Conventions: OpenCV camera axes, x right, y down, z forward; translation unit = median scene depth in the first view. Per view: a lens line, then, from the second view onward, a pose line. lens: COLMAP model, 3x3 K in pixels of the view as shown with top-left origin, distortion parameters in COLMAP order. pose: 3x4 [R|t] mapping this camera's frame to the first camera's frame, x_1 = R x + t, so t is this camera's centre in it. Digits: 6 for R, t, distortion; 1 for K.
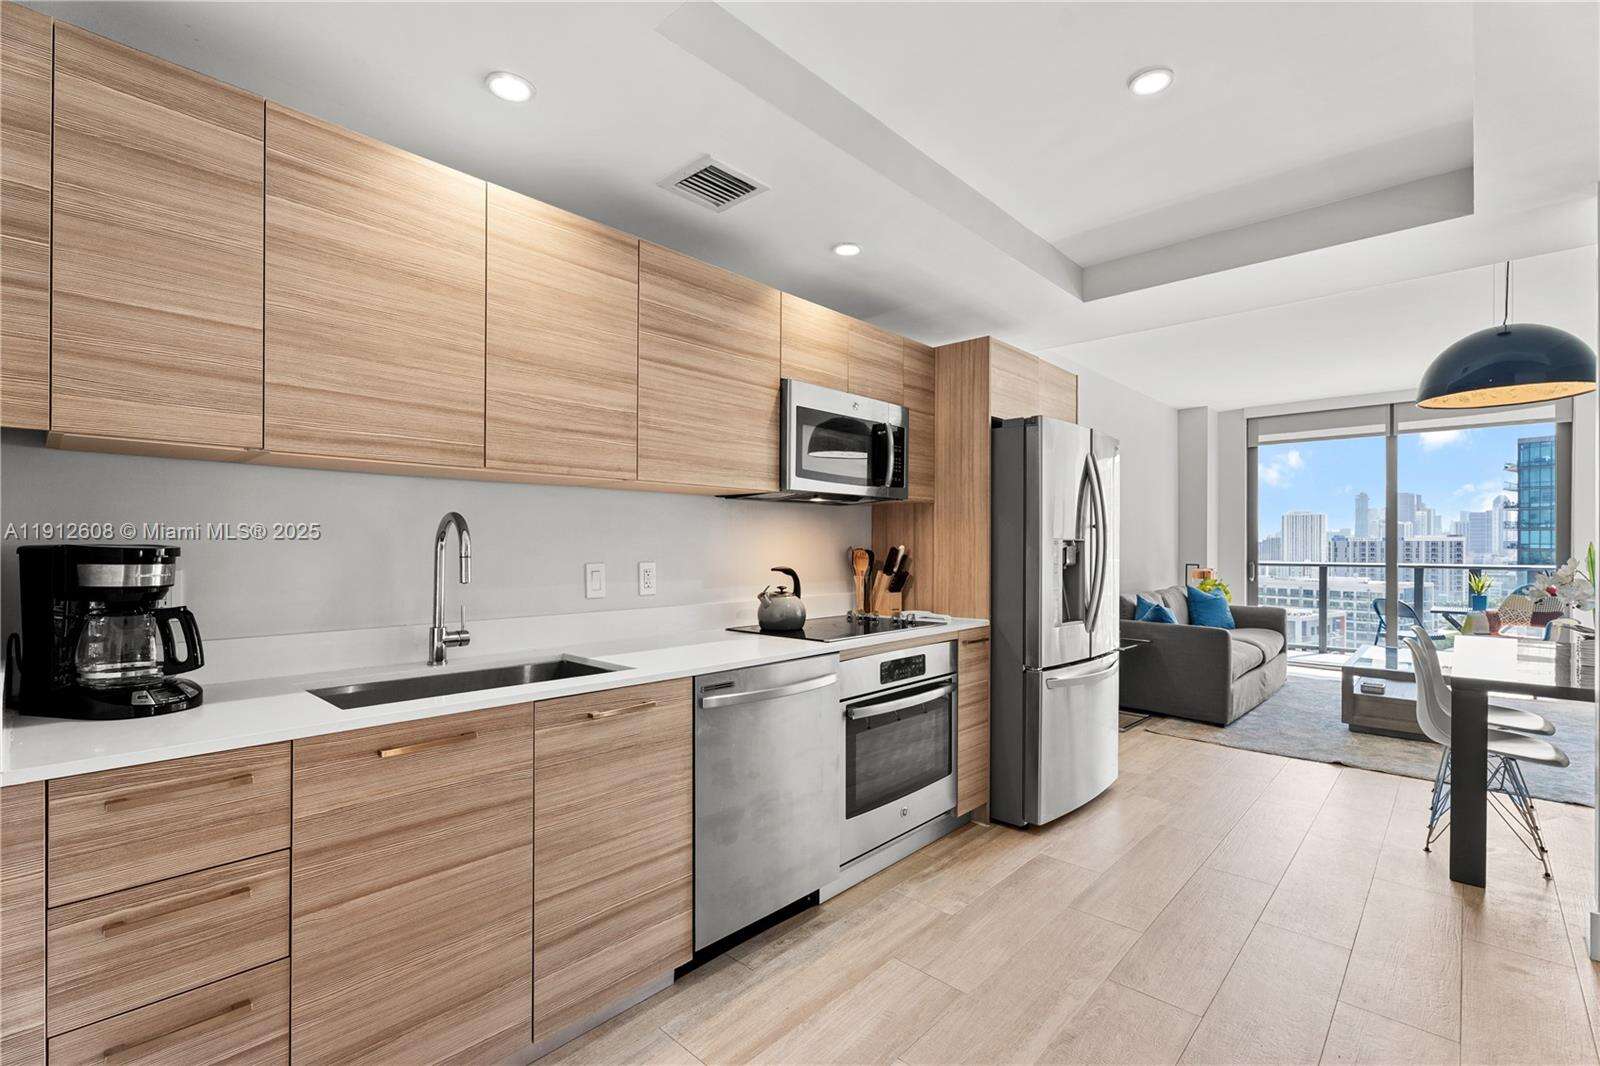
lens RADIAL K [[722.2, 0, 797.8], [0, 722.2, 542.3], [0, 0, 1]] dist [0.000323, -0.000179]
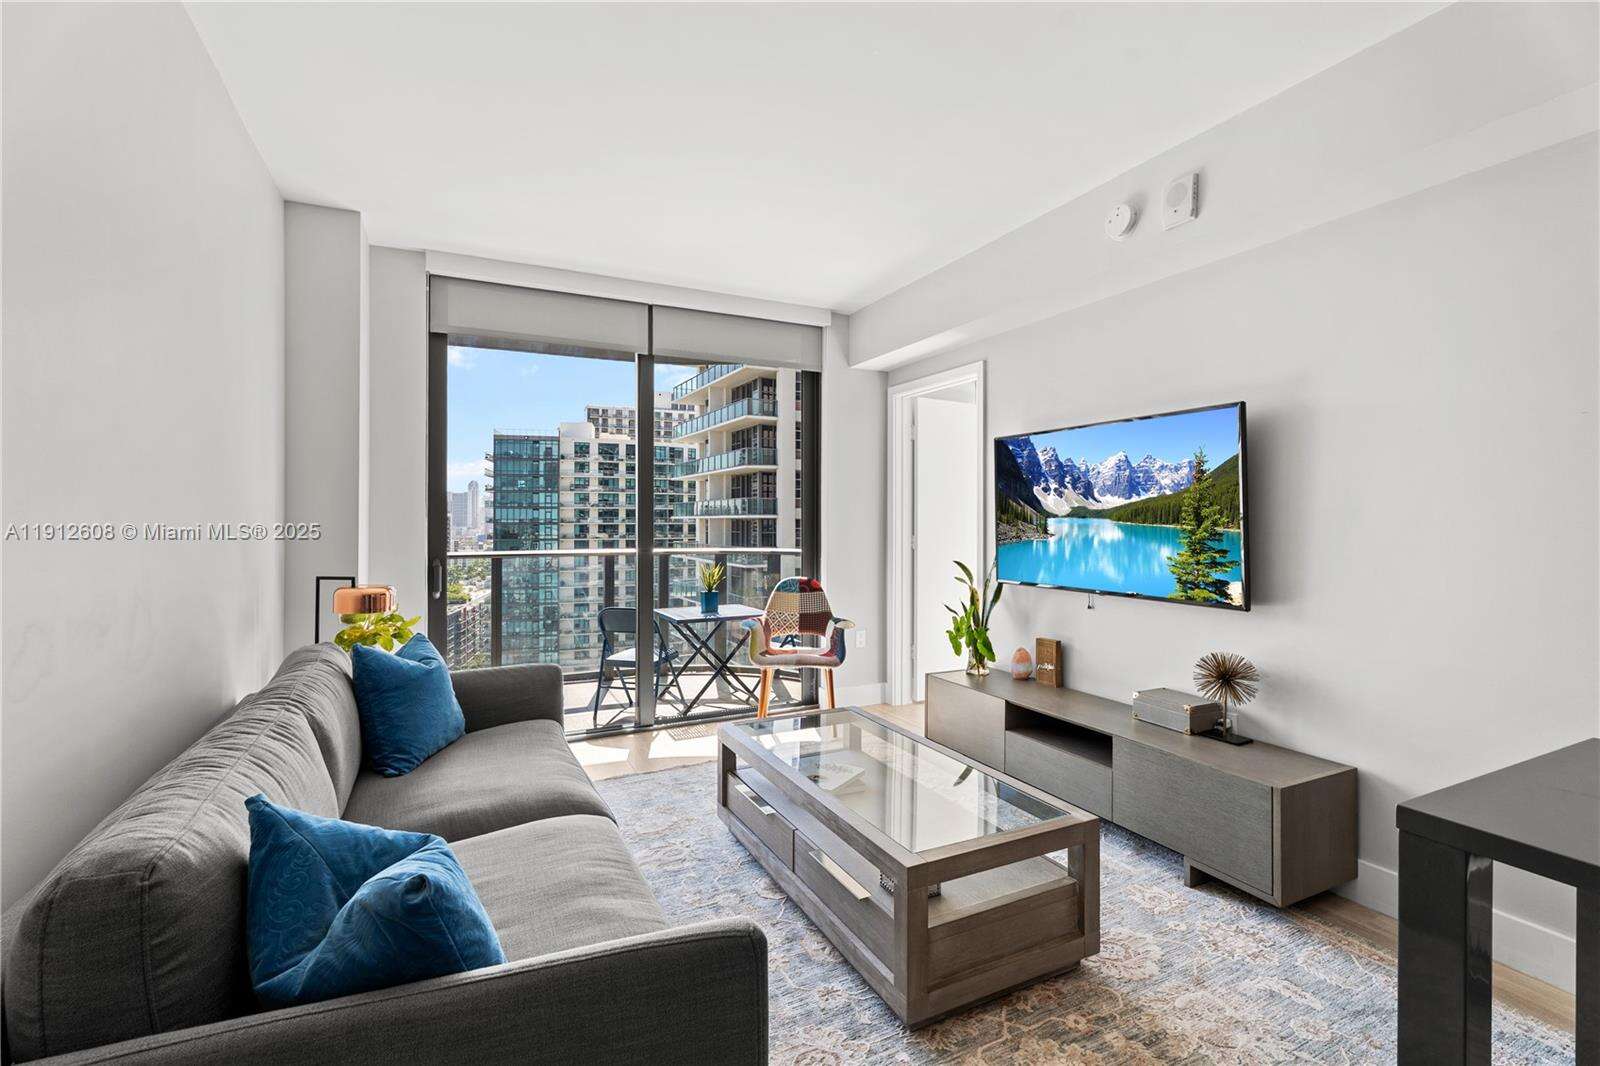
lens RADIAL K [[720.6, 0, 800.0], [0, 720.6, 533.0], [0, 0, 1]] dist [0.012474, 0.000058]
pose [[0.361602, -0.017351, 0.932171, 0.273484], [-0.003107, 0.999799, 0.019816, -0.004110], [-0.932327, -0.010062, 0.361475, 0.641248]]
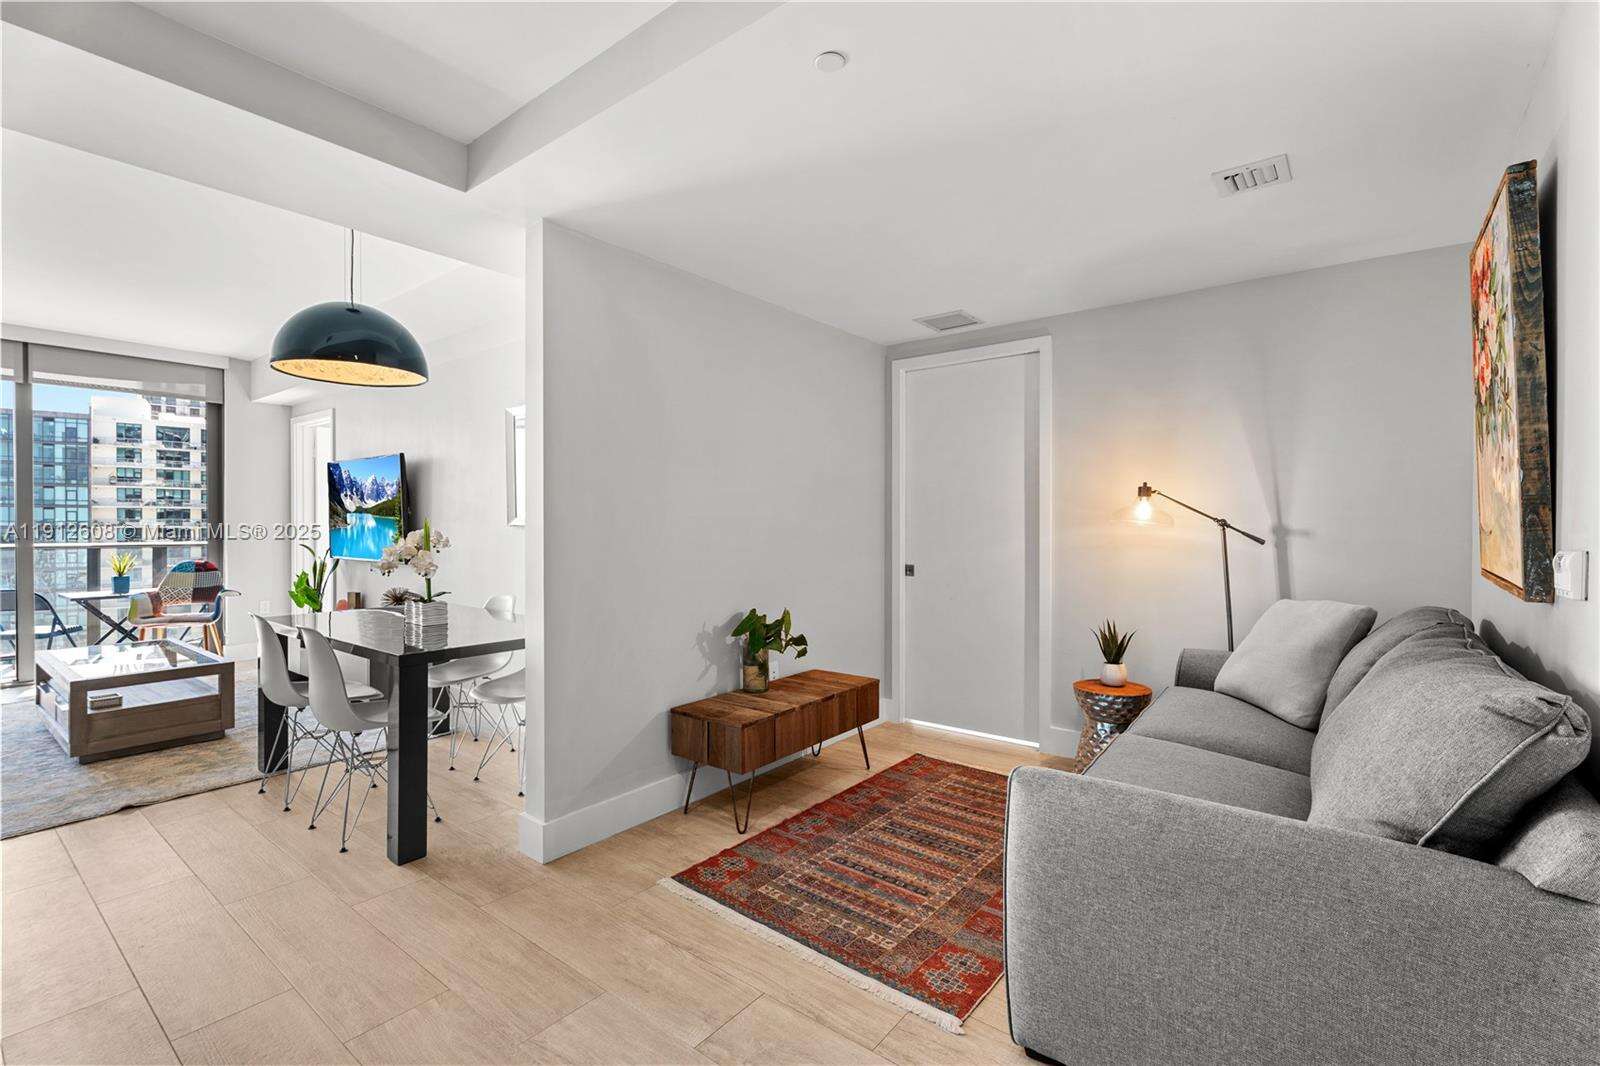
lens RADIAL K [[706.8, 0, 830.5], [0, 706.8, 525.3], [0, 0, 1]] dist [0.000823, -0.000664]
pose [[-0.107845, -0.005954, 0.994150, -0.039377], [-0.001297, 0.999982, 0.005848, 0.002822], [-0.994167, -0.000659, -0.107851, 0.204703]]
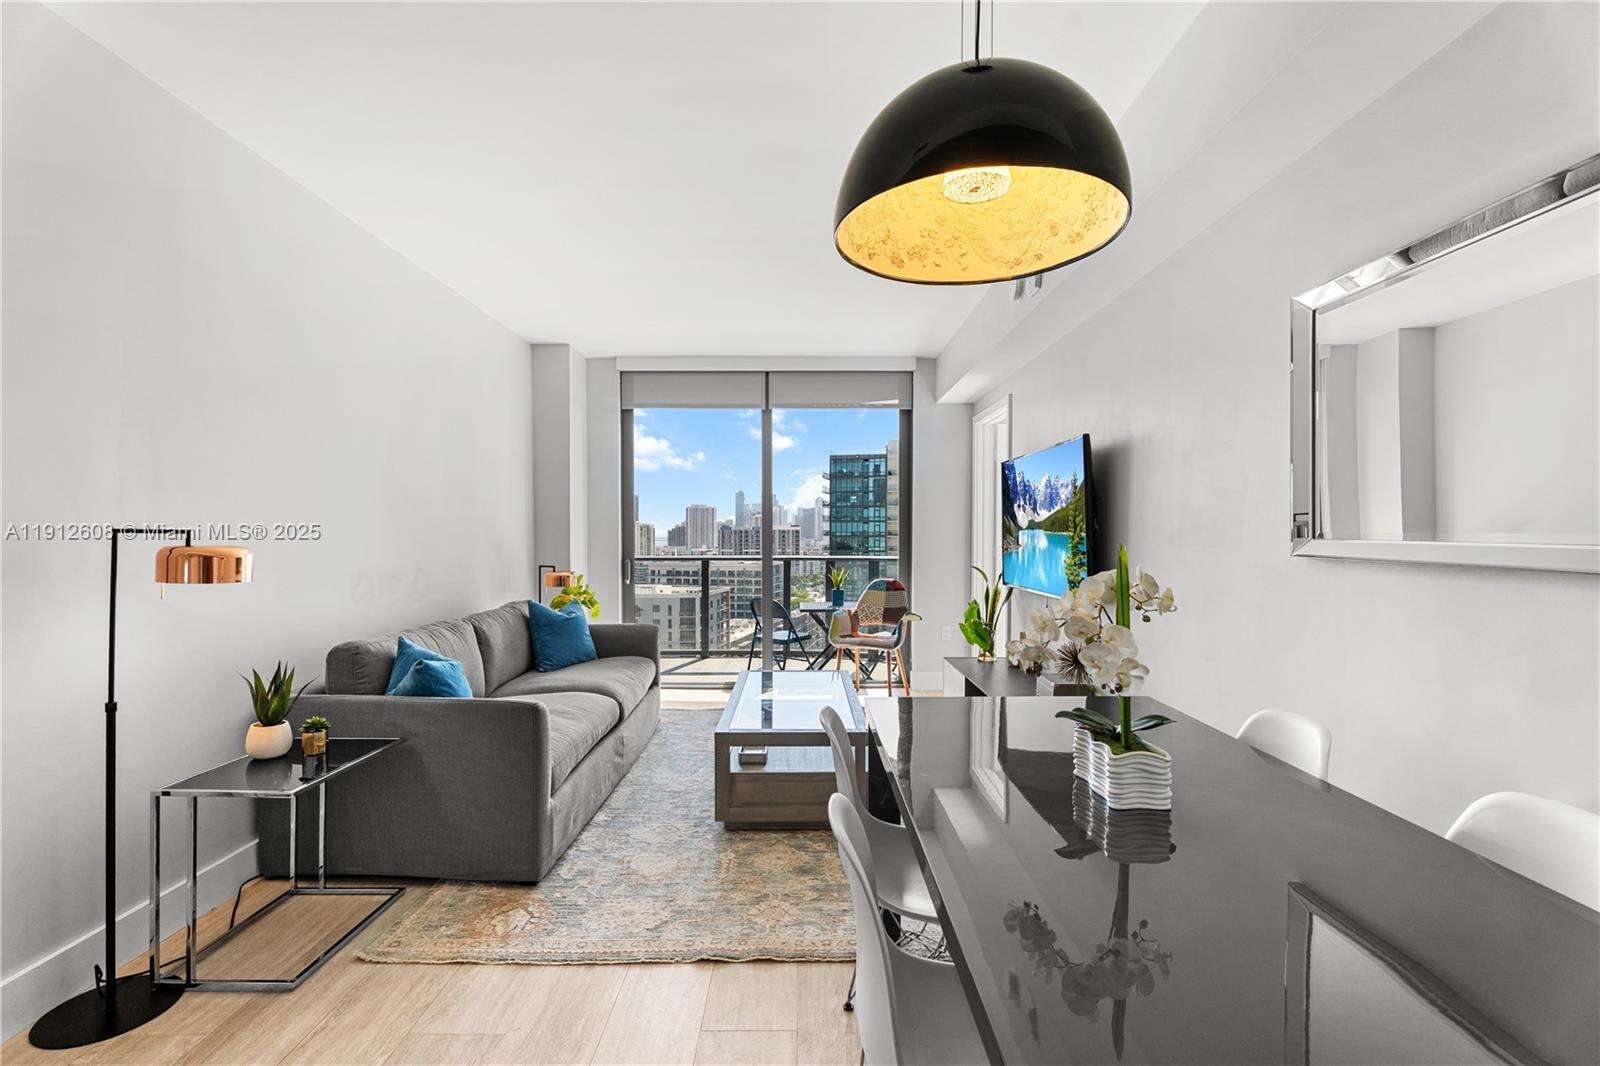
lens RADIAL K [[720.6, 0, 802.9], [0, 720.6, 562.4], [0, 0, 1]] dist [0.001120, 0.000068]
pose [[0.731720, -0.028566, 0.681007, 0.265910], [-0.001767, 0.999039, 0.043806, -0.003690], [-0.681603, -0.033257, 0.730966, 0.340155]]
